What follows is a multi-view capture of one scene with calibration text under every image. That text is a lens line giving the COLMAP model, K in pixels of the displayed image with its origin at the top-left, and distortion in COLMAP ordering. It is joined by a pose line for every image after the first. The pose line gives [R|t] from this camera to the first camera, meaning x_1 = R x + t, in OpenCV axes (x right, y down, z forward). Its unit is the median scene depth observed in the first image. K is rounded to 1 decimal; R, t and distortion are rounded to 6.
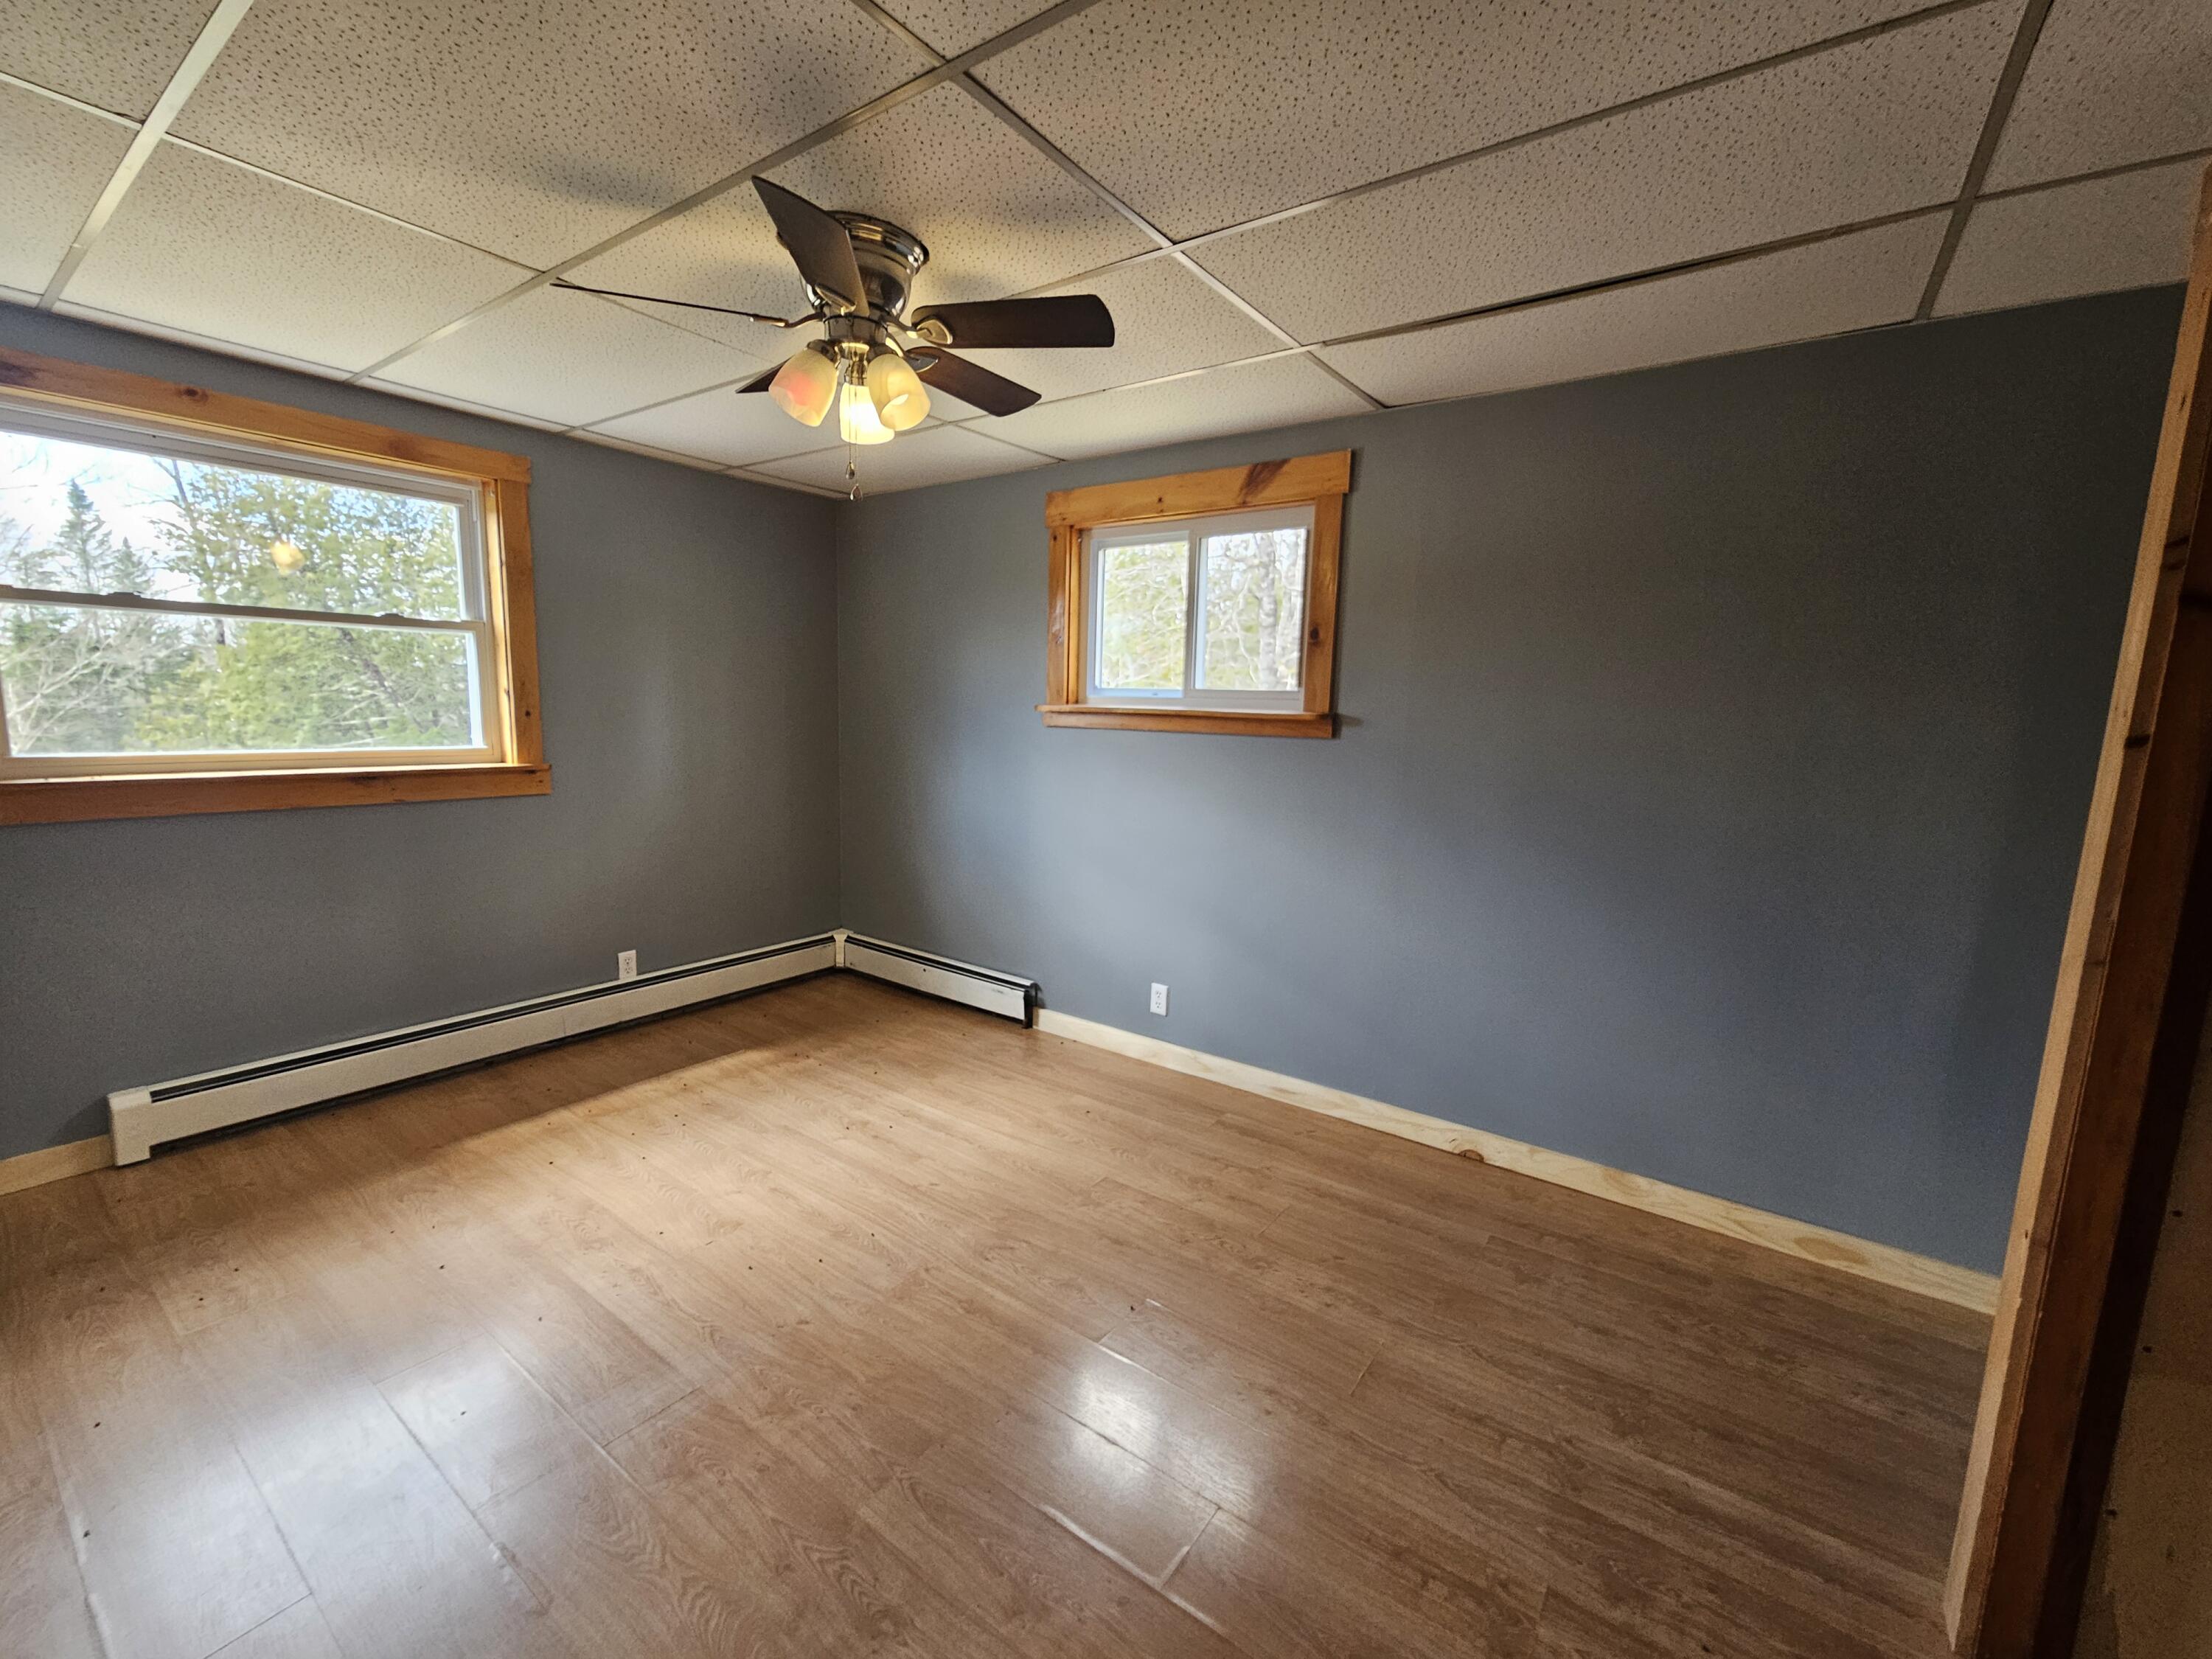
lens RADIAL K [[906.0, 0, 1109.1], [0, 906.0, 833.1], [0, 0, 1]] dist [-0.000477, 0.000194]
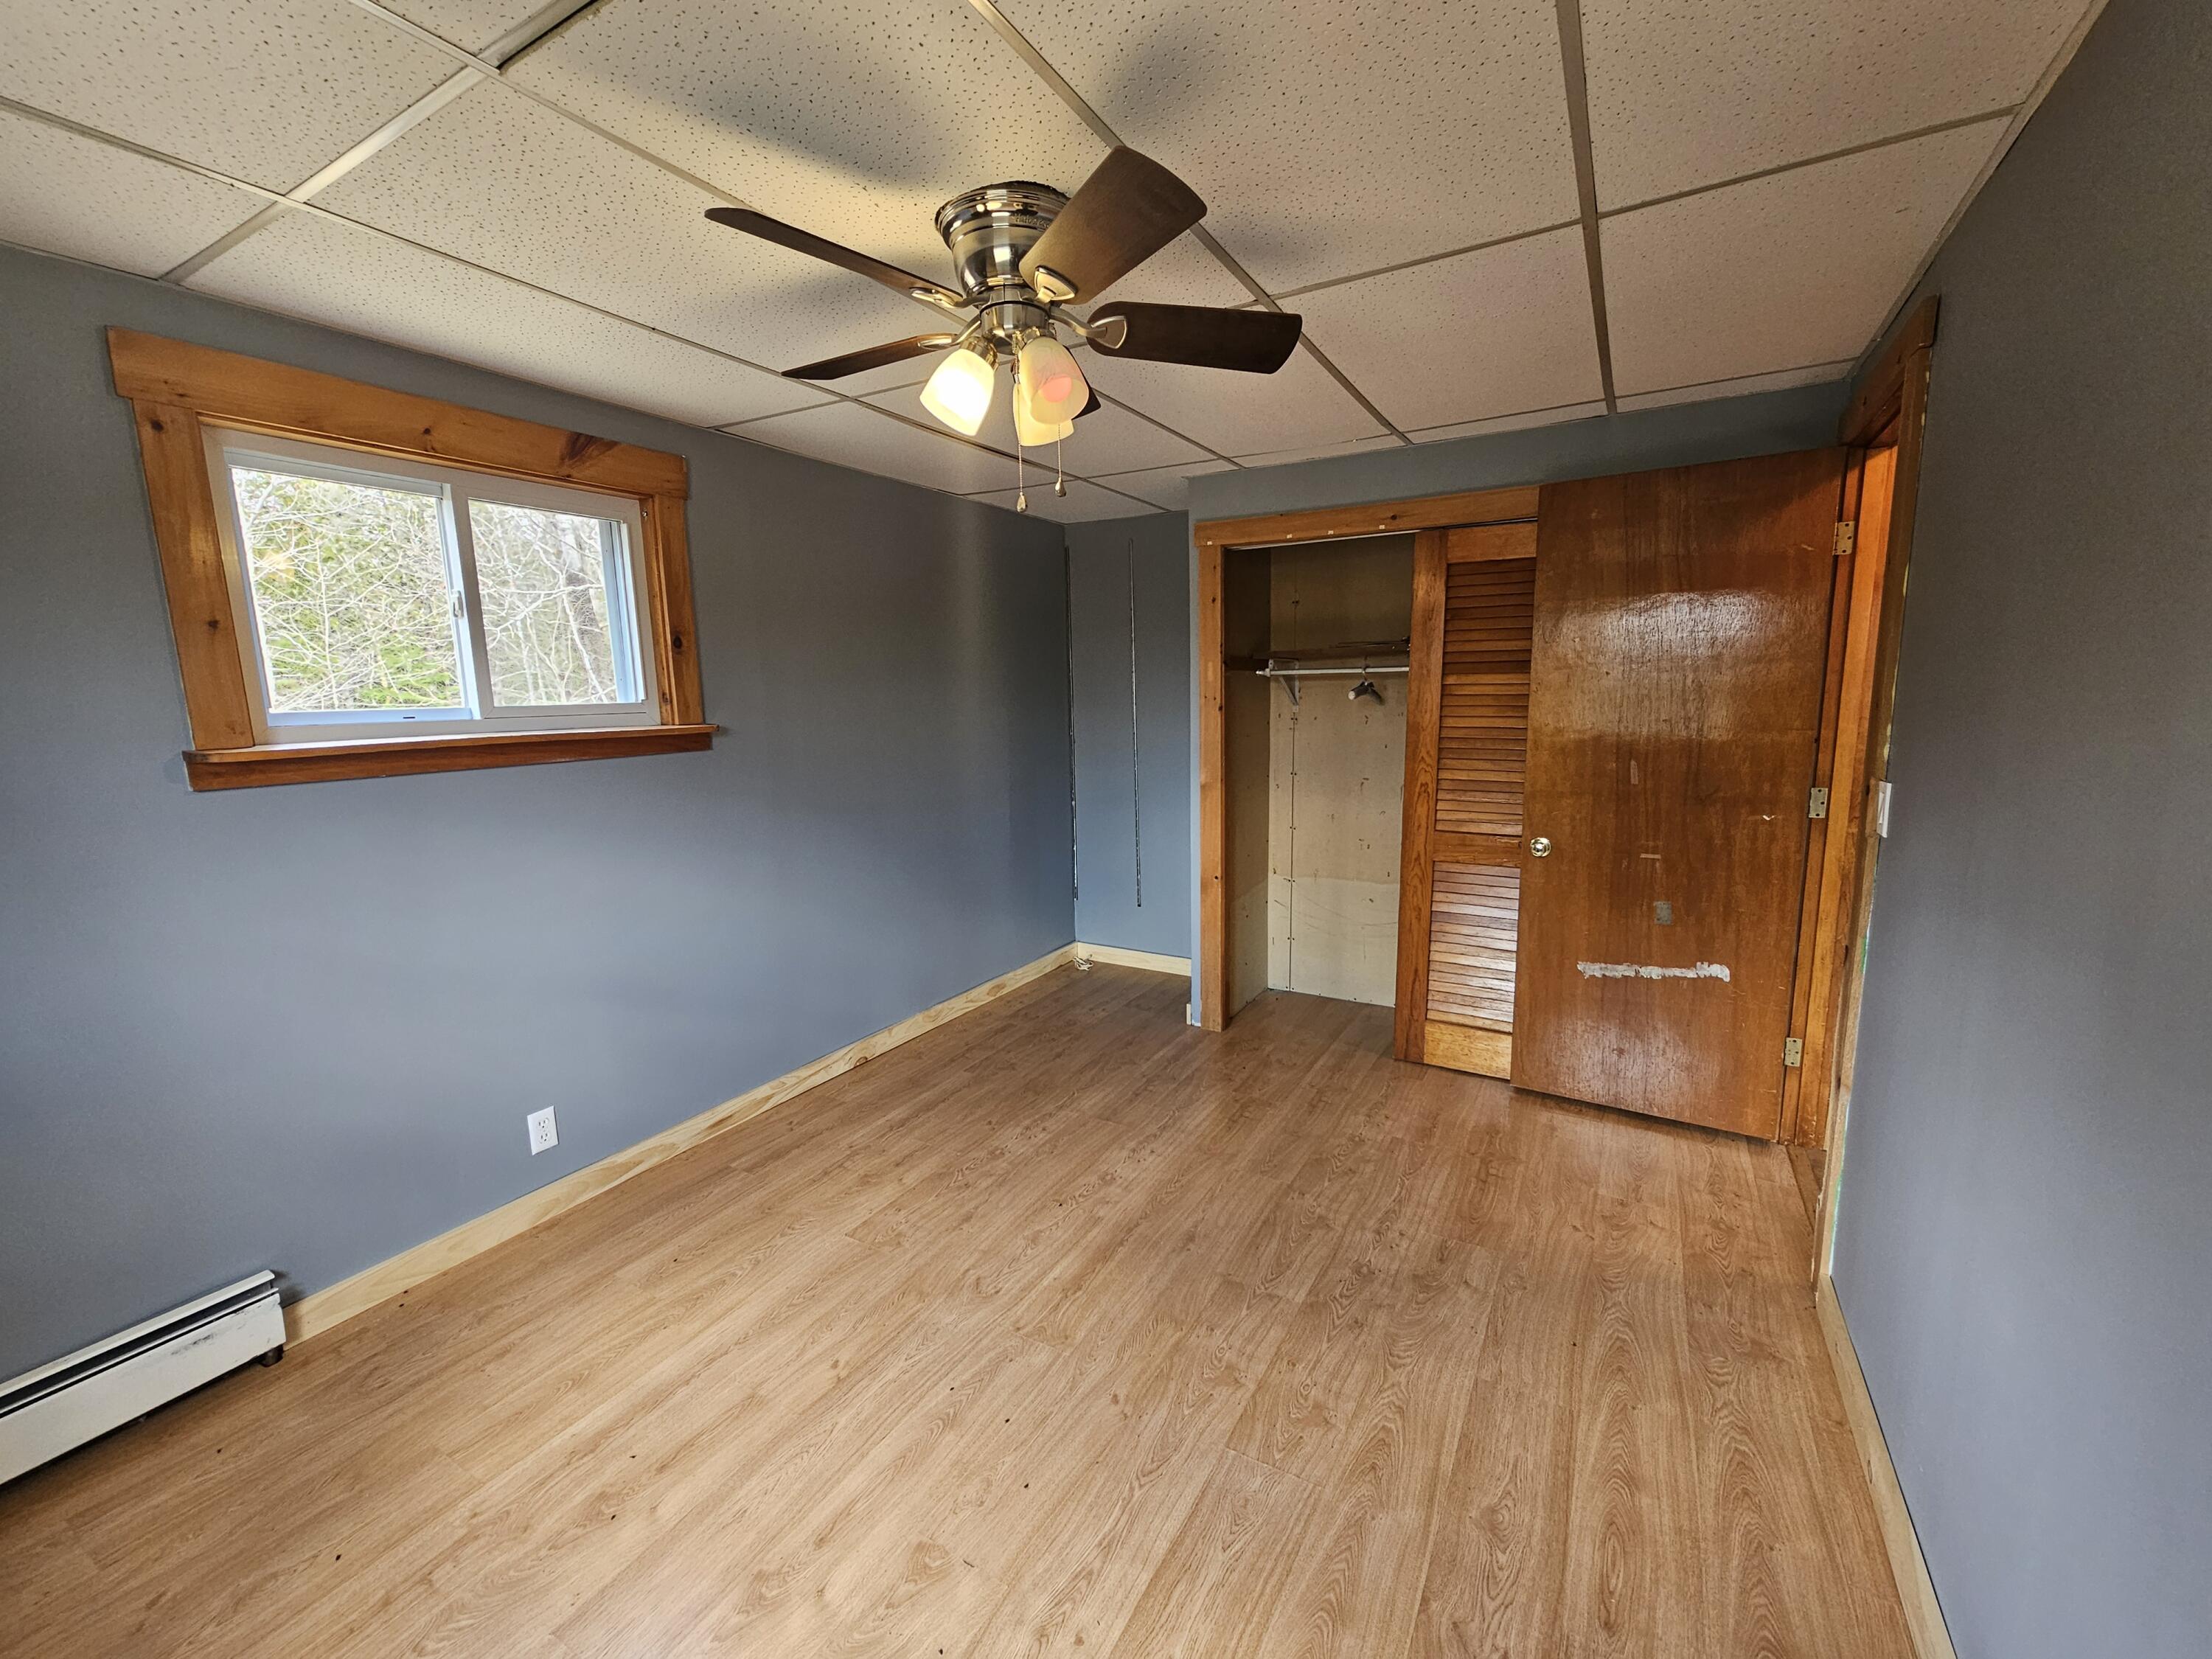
lens RADIAL K [[895.0, 0, 1097.9], [0, 895.0, 837.3], [0, 0, 1]] dist [-0.002809, -0.000341]
pose [[-0.081175, -0.186583, 0.979080, -0.822101], [0.166430, 0.965993, 0.197888, -0.146153], [-0.982706, 0.179011, -0.047361, 0.700220]]
